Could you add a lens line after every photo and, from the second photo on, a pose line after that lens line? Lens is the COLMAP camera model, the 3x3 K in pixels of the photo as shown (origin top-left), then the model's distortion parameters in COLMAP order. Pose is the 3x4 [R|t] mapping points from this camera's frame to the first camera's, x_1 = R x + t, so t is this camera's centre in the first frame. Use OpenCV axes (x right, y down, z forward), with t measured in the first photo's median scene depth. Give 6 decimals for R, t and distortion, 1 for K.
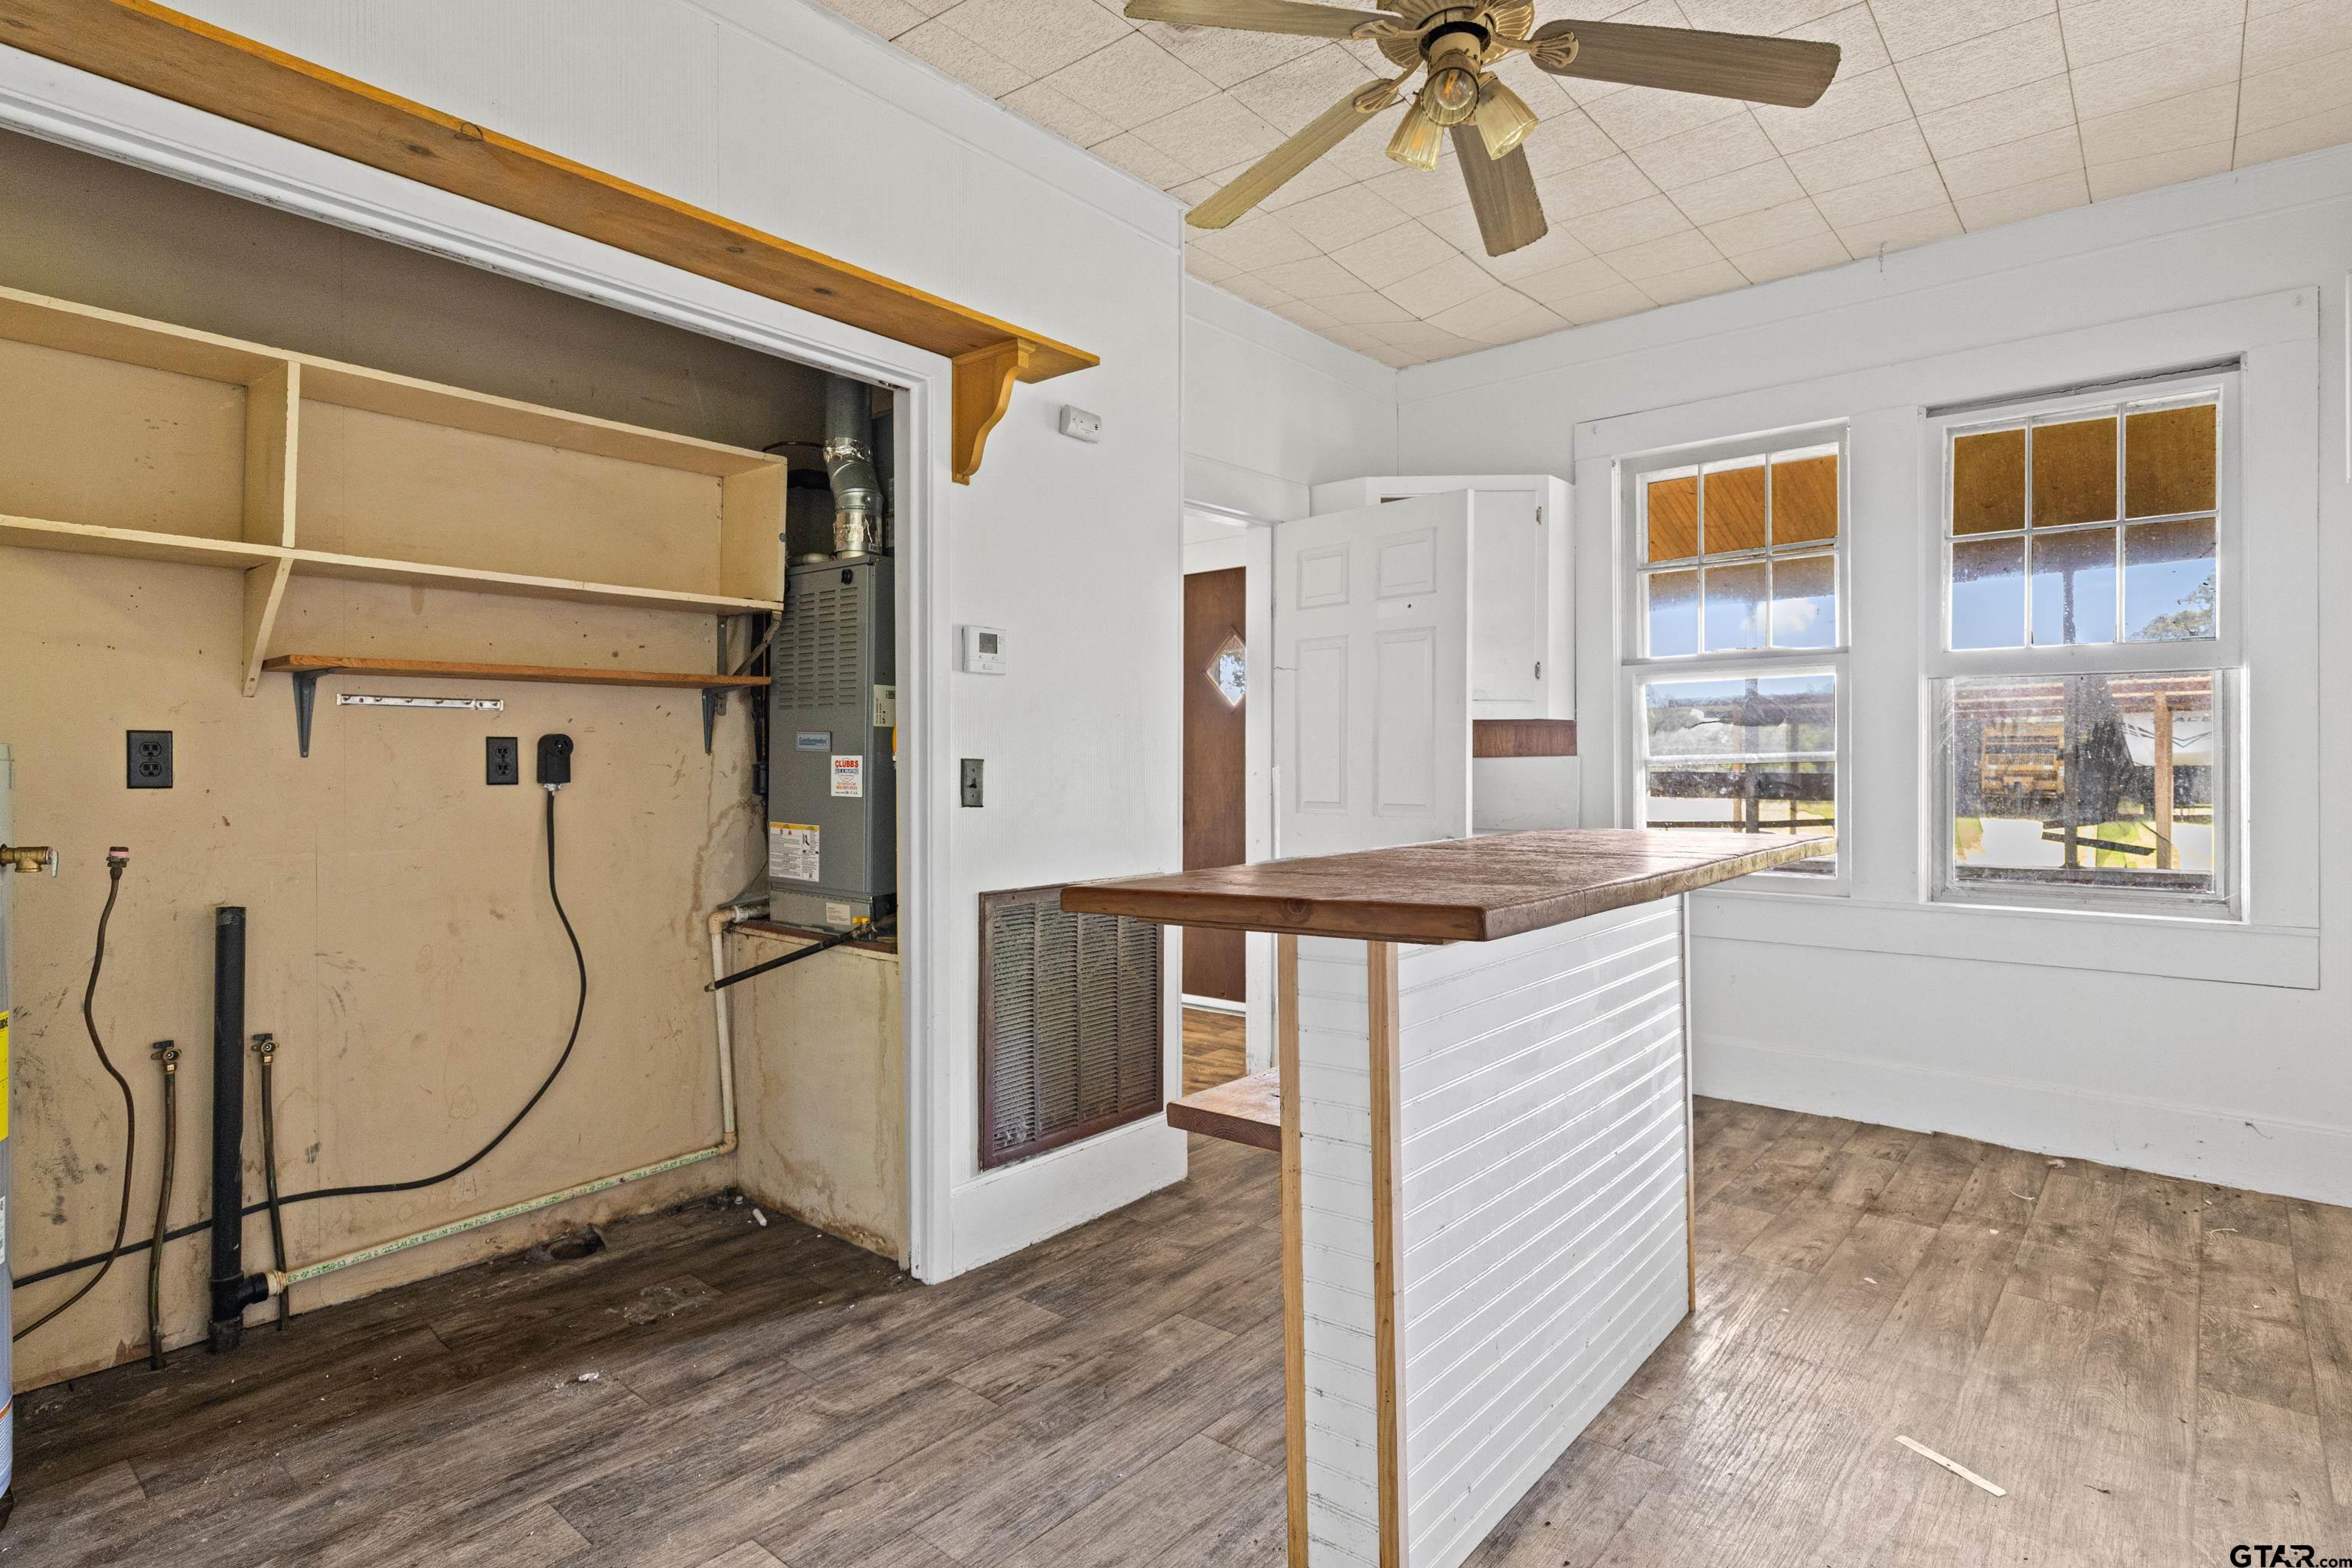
lens RADIAL K [[1216.2, 0, 1174.9], [0, 1216.2, 775.5], [0, 0, 1]] dist [-0.003576, 0.000705]
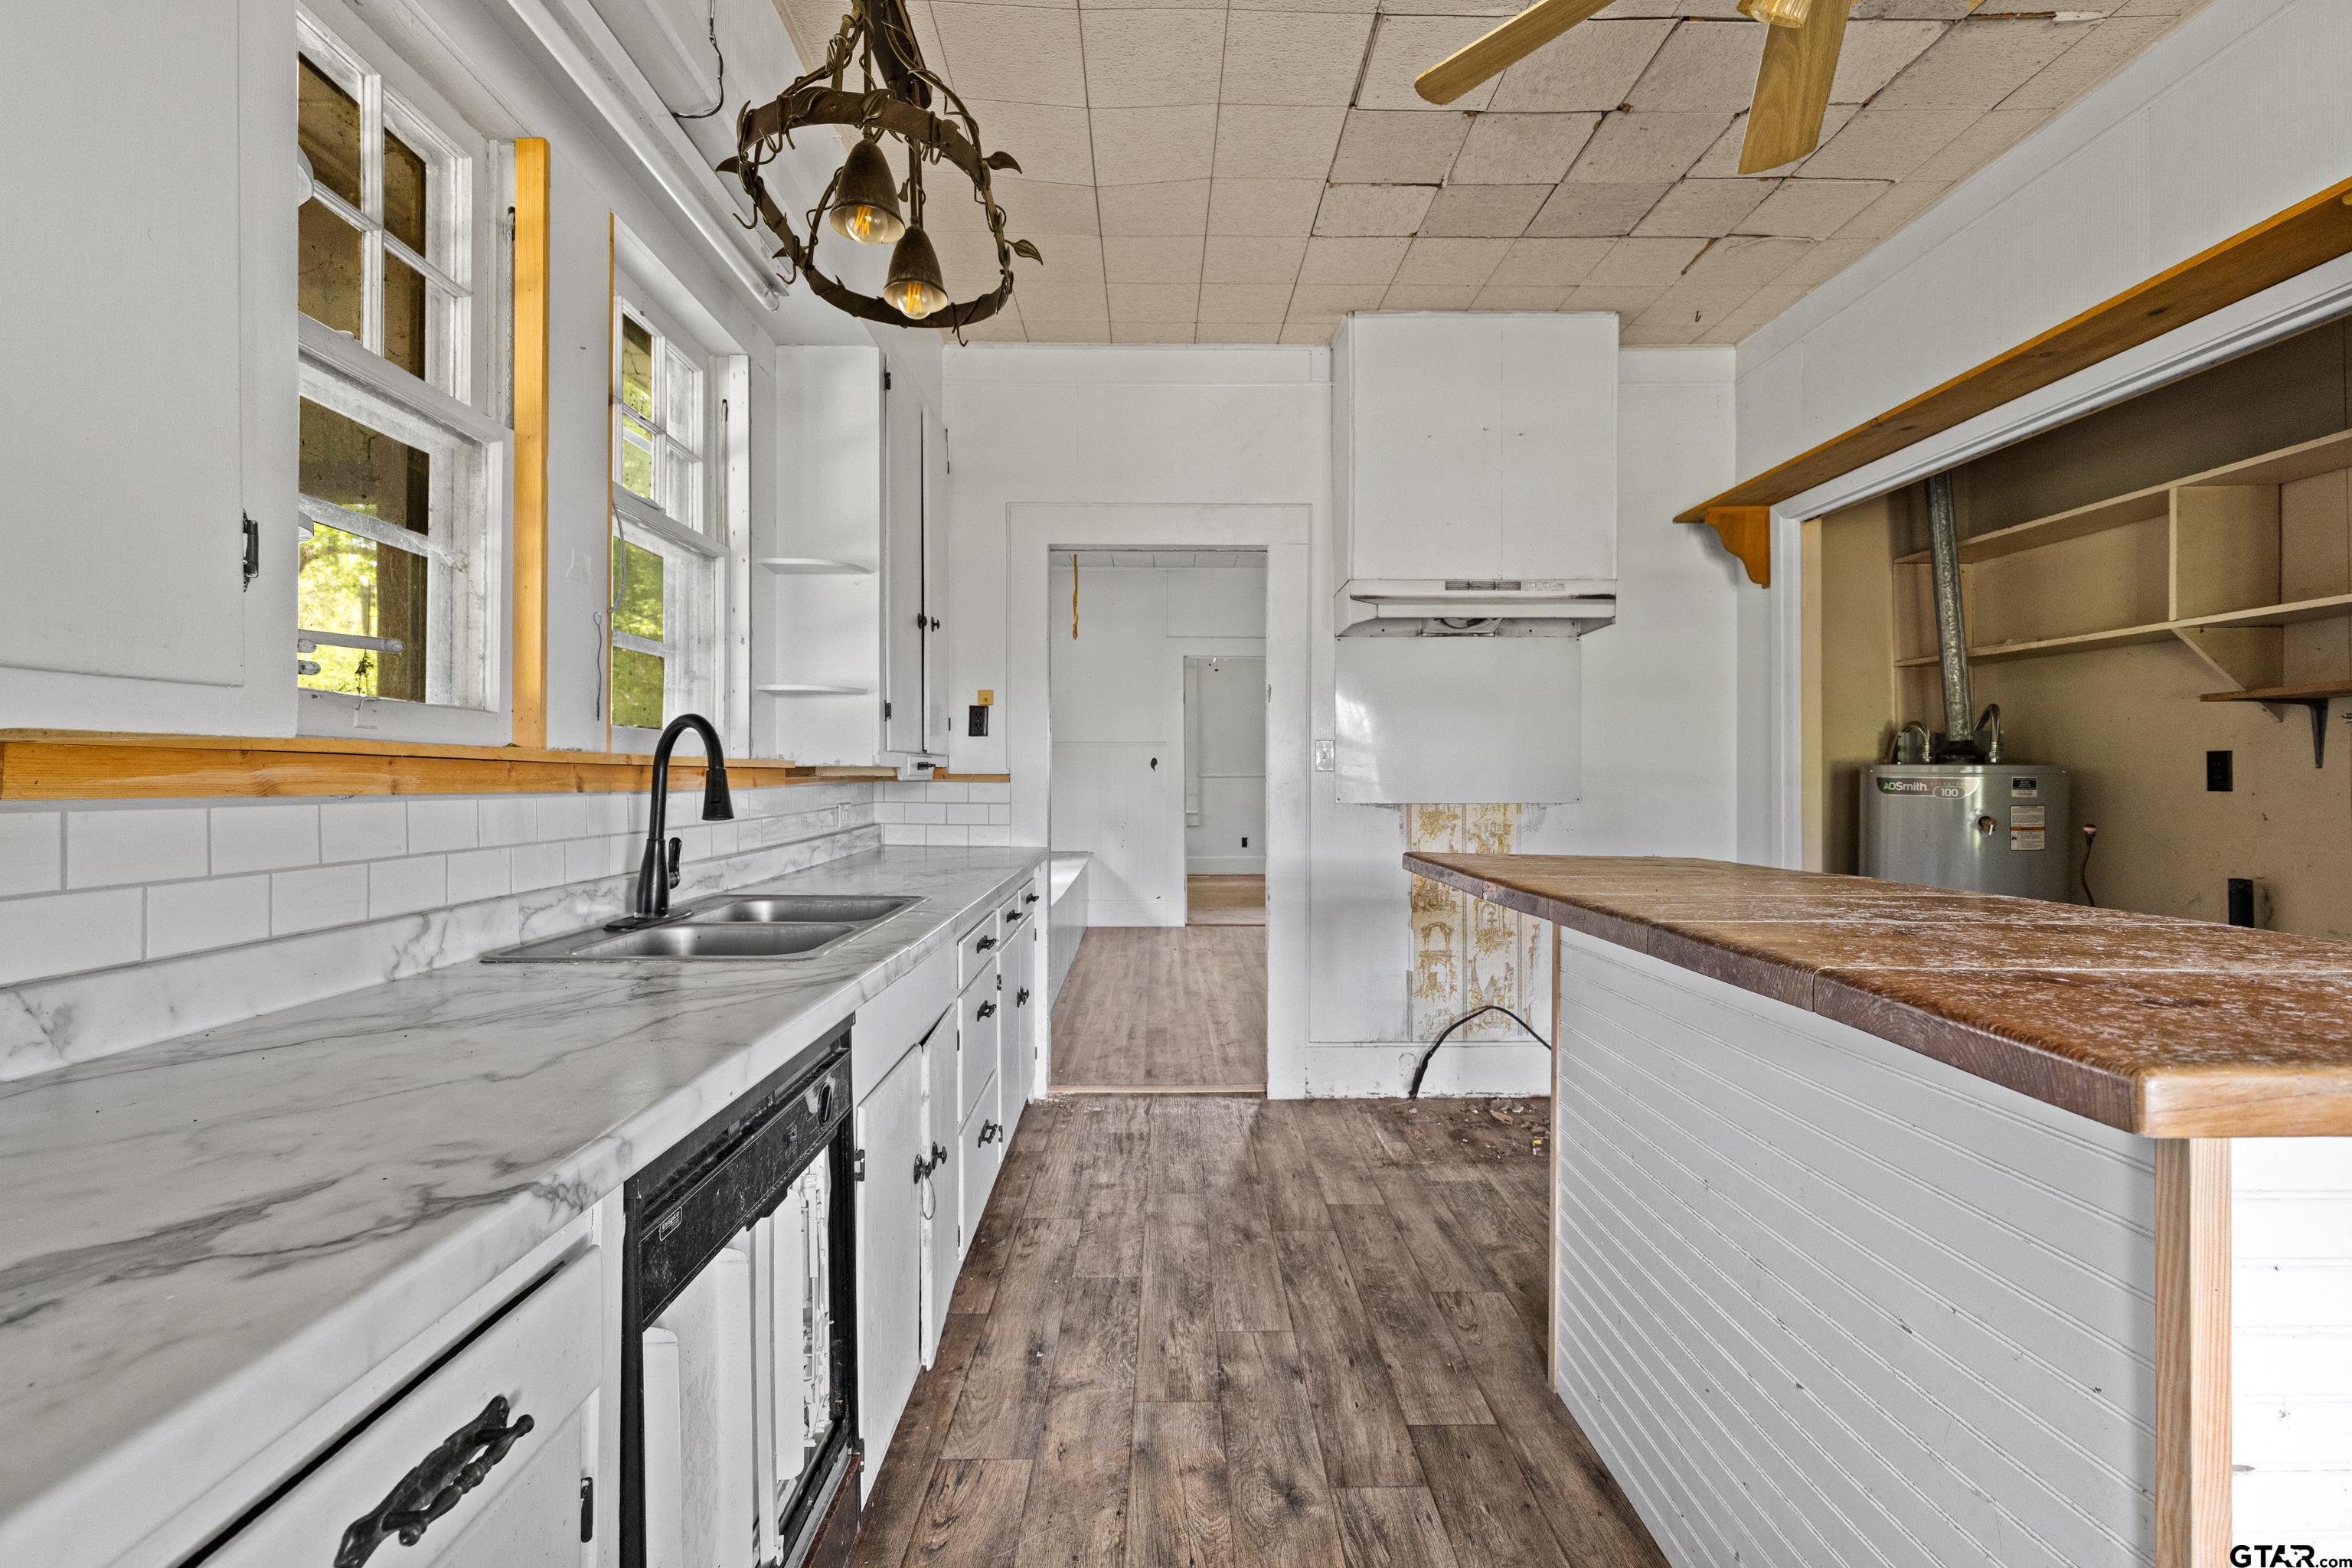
lens RADIAL K [[1088.6, 0, 1185.7], [0, 1088.6, 779.6], [0, 0, 1]] dist [-0.005611, -0.000220]
pose [[-0.751393, -0.000560, -0.659855, 1.117864], [0.001010, 0.999997, -0.001999, 0.003474], [0.659855, -0.002168, -0.751390, 1.355575]]
